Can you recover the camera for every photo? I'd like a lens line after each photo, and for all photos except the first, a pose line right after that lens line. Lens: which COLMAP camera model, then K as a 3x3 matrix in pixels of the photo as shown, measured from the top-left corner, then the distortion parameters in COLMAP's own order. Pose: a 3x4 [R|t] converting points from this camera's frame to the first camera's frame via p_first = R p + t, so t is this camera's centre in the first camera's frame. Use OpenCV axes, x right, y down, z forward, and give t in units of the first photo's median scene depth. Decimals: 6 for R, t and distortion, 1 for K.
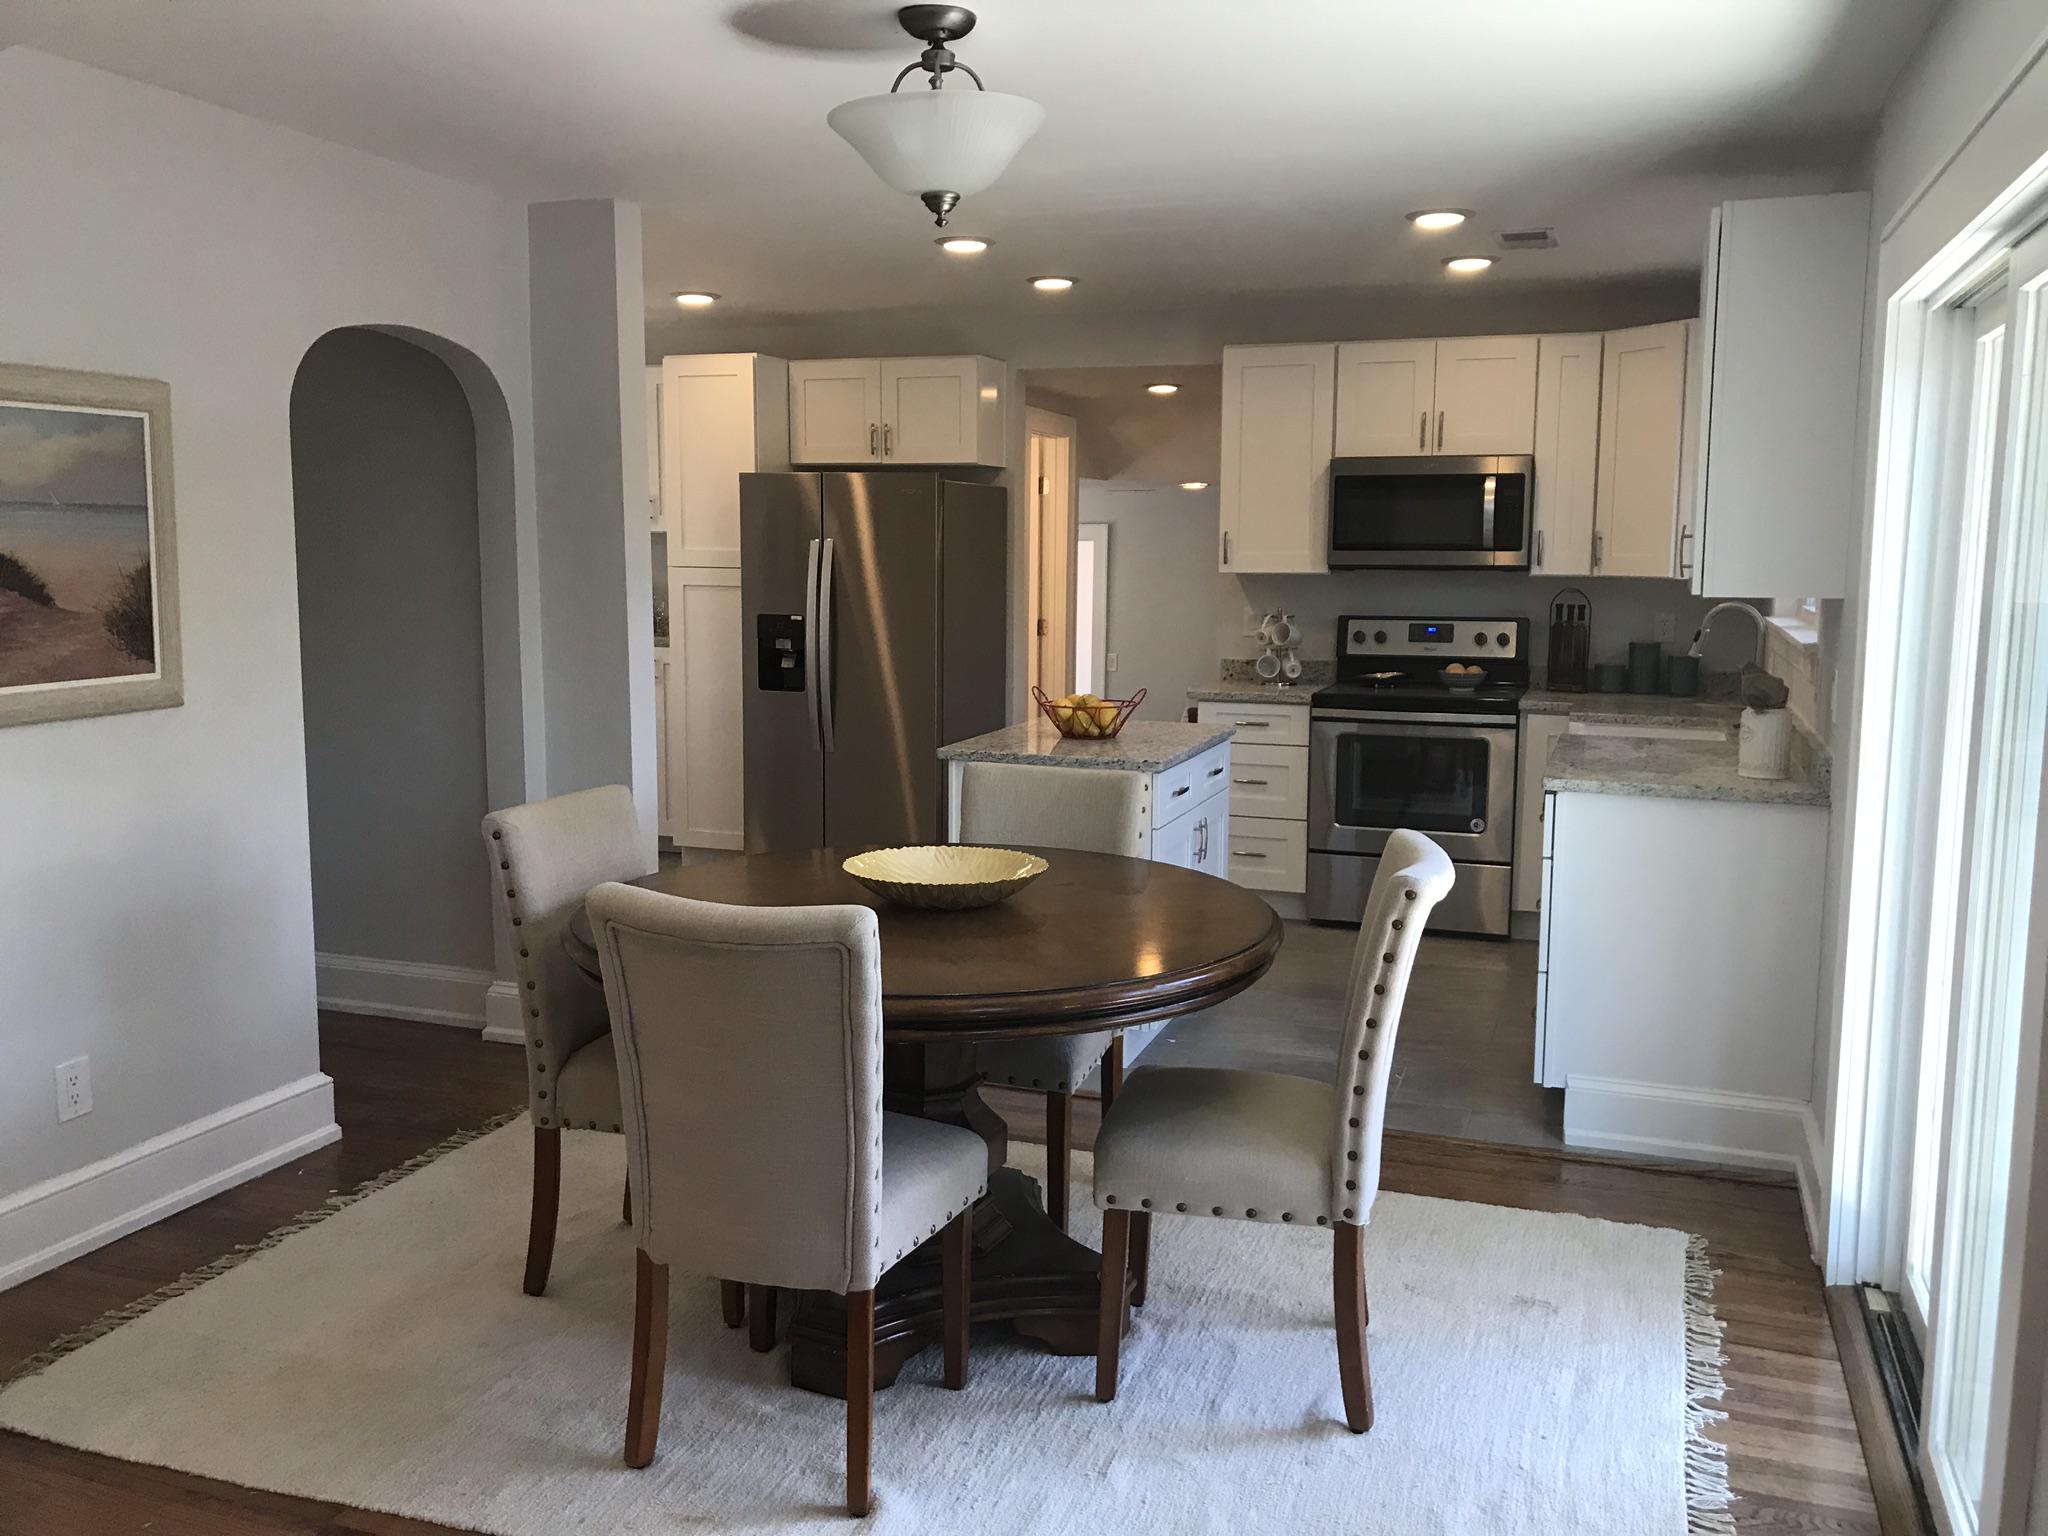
lens RADIAL K [[1677.9, 0, 1011.1], [0, 1677.9, 756.0], [0, 0, 1]] dist [-0.001987, 0.008708]
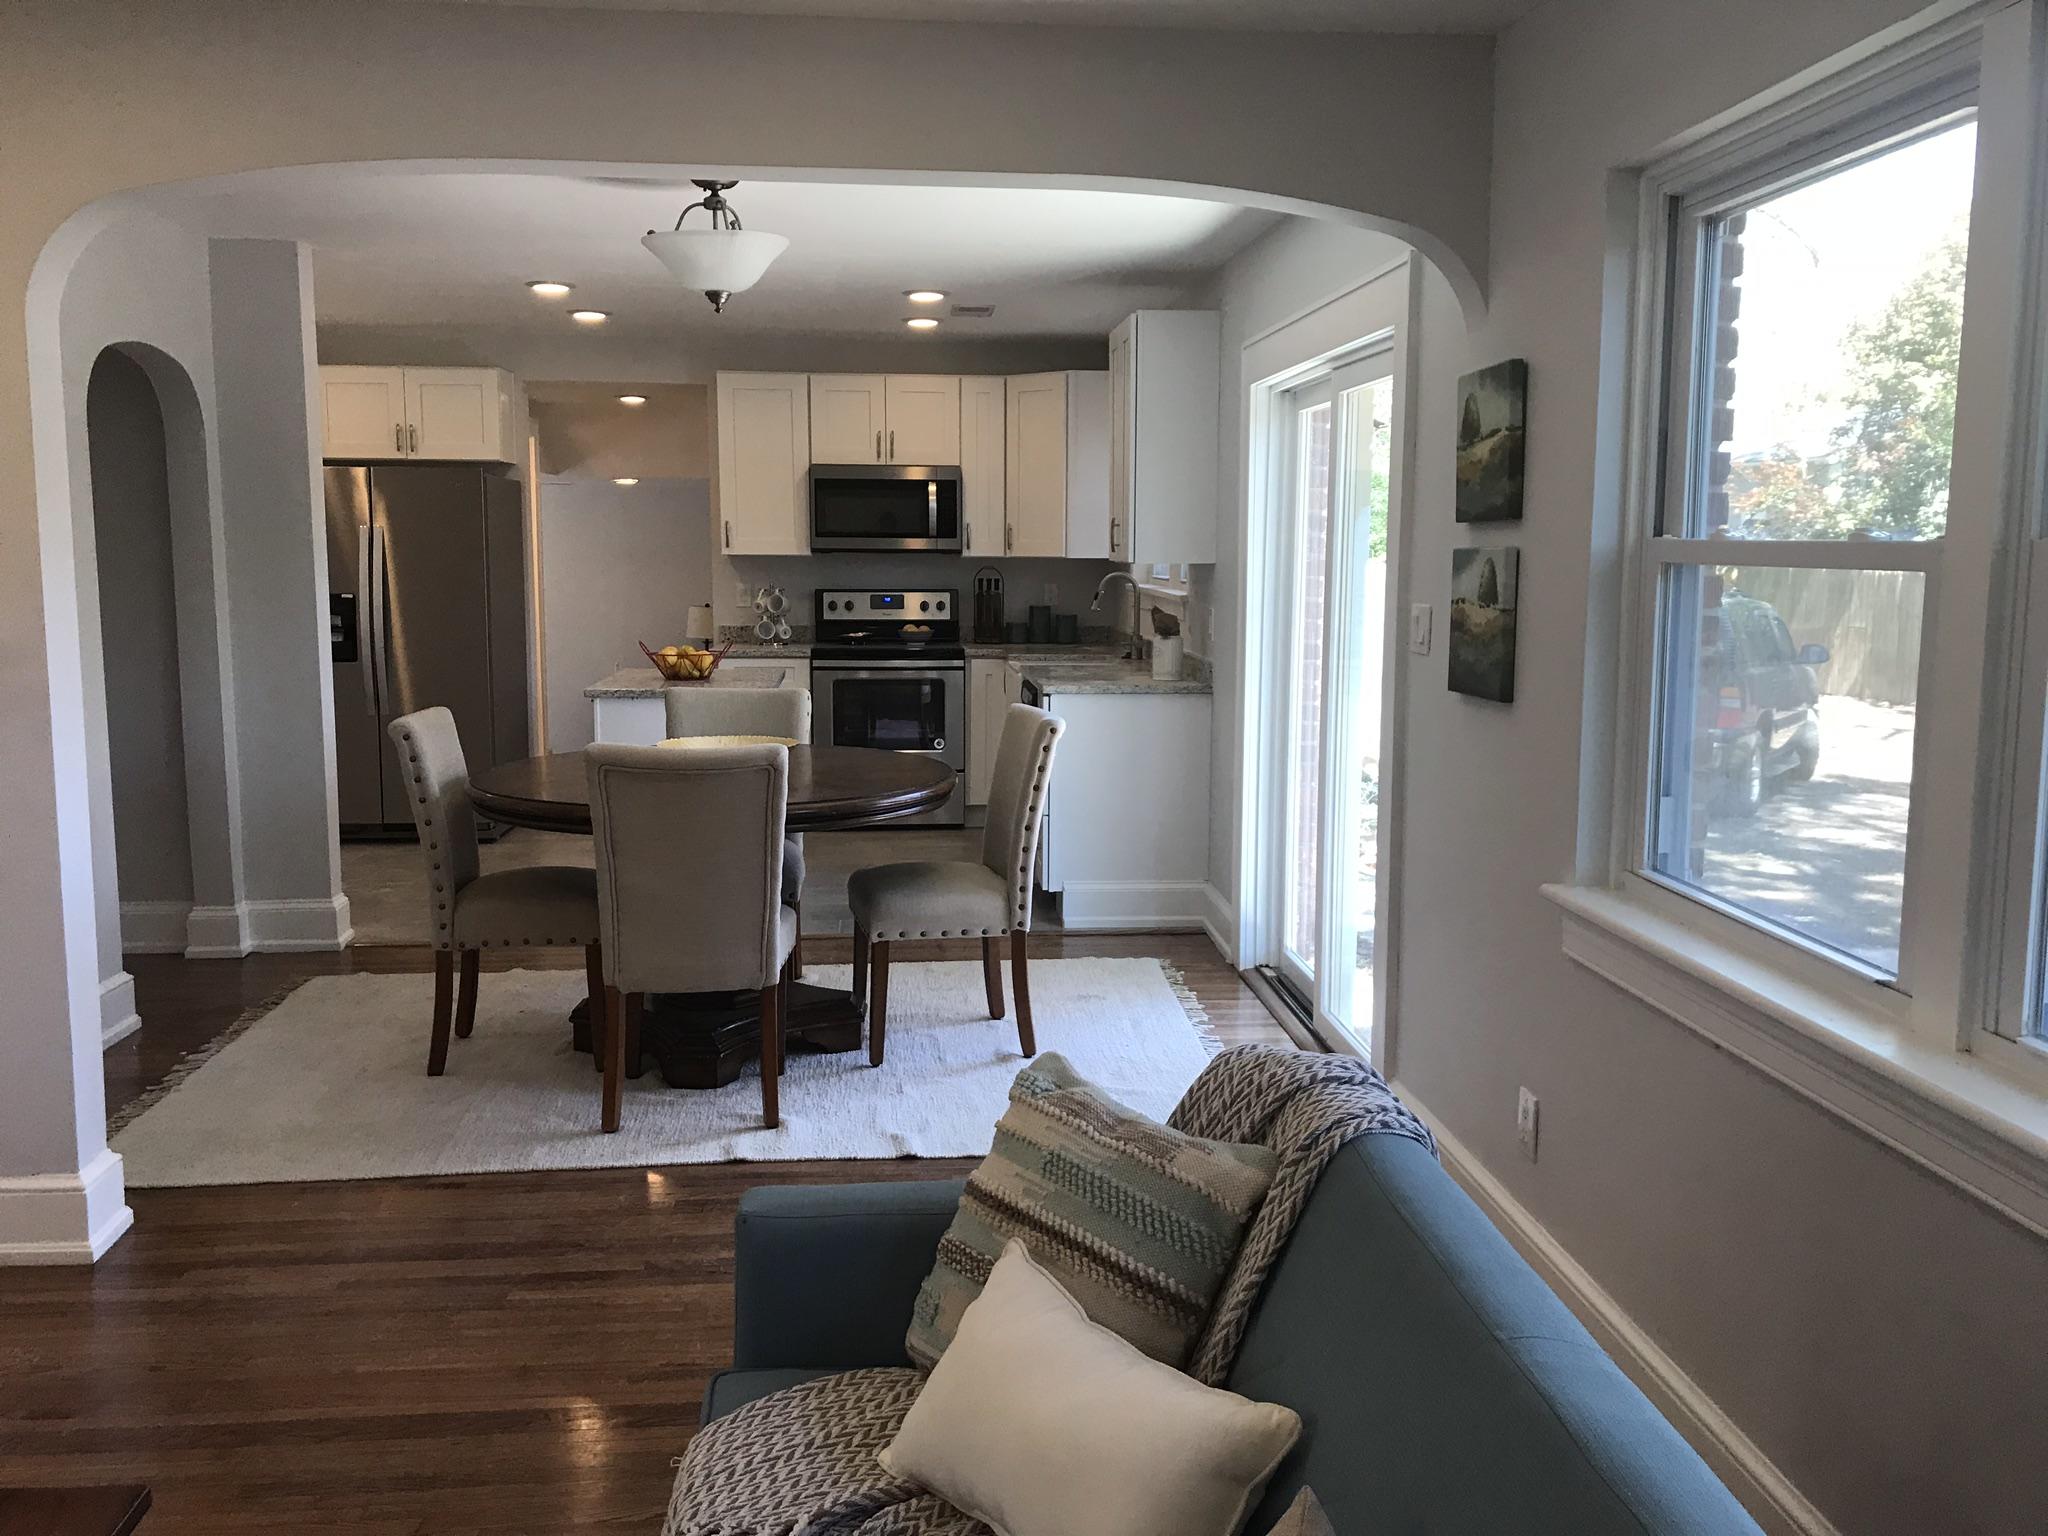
lens RADIAL K [[1667.4, 0, 1024.0], [0, 1667.4, 768.0], [0, 0, 1]] dist [0.118251, -0.355457]
pose [[0.905617, -0.056425, 0.420326, -0.218512], [0.052289, 0.998403, 0.021368, 0.035367], [-0.420861, 0.002627, 0.907121, -0.232904]]
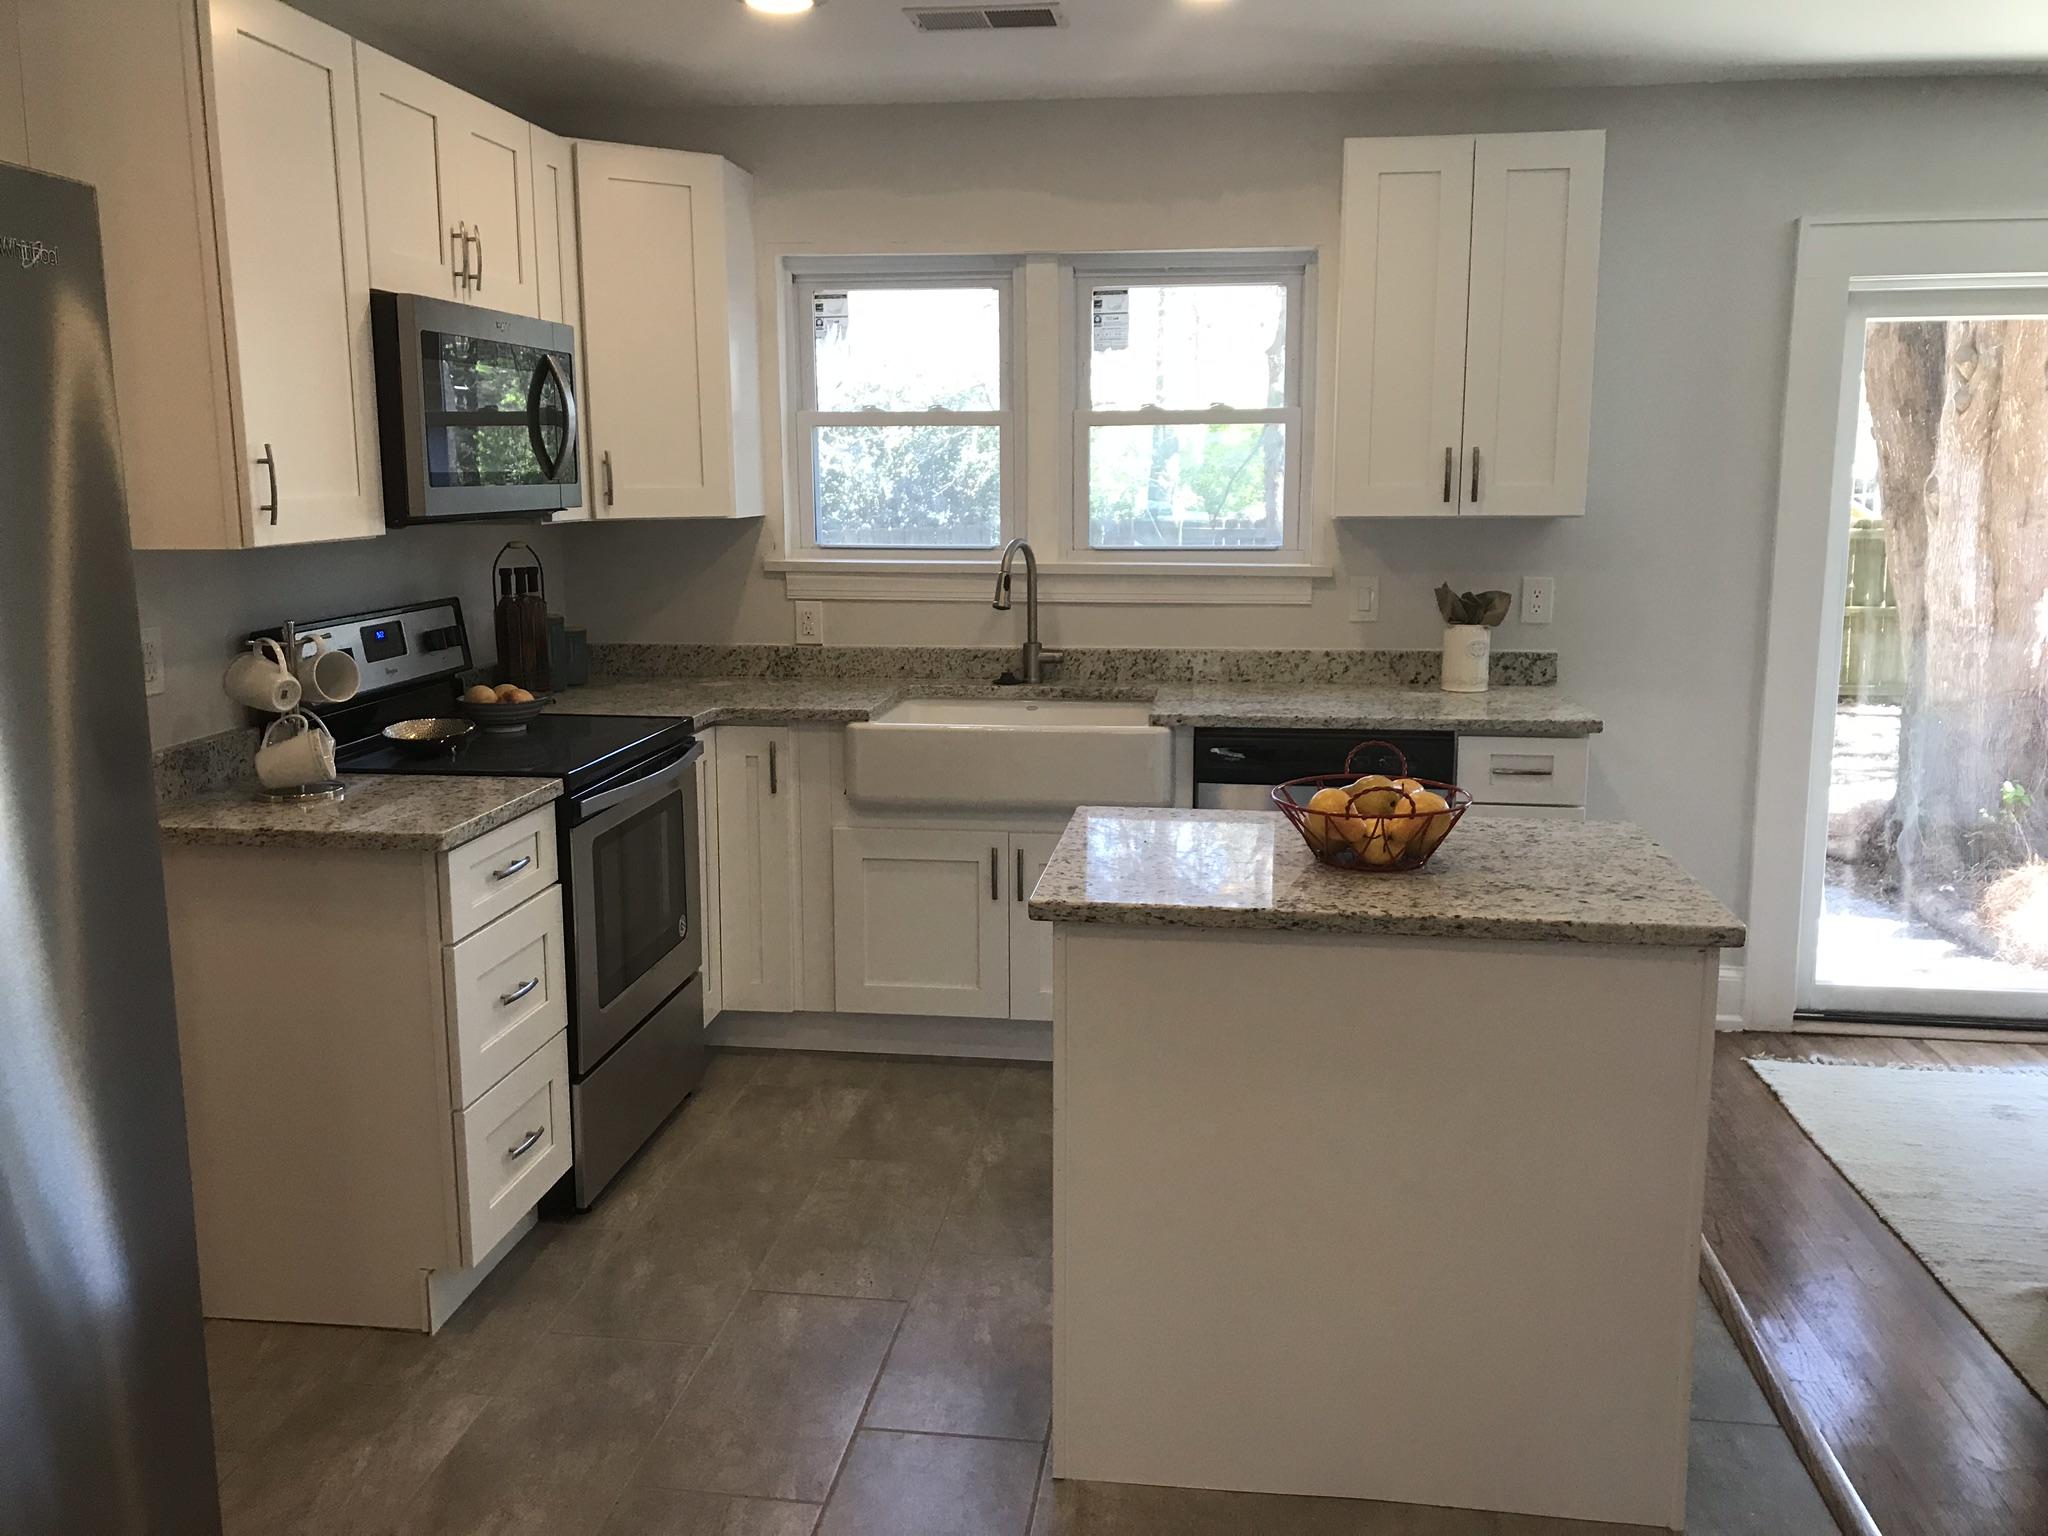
lens RADIAL K [[1677.9, 0, 1011.1], [0, 1677.9, 756.0], [0, 0, 1]] dist [-0.001987, 0.008708]
pose [[-0.219877, -0.171215, 0.960385, -0.331157], [0.126305, 0.971195, 0.202059, -0.129260], [-0.967317, 0.165729, -0.191918, 0.981322]]
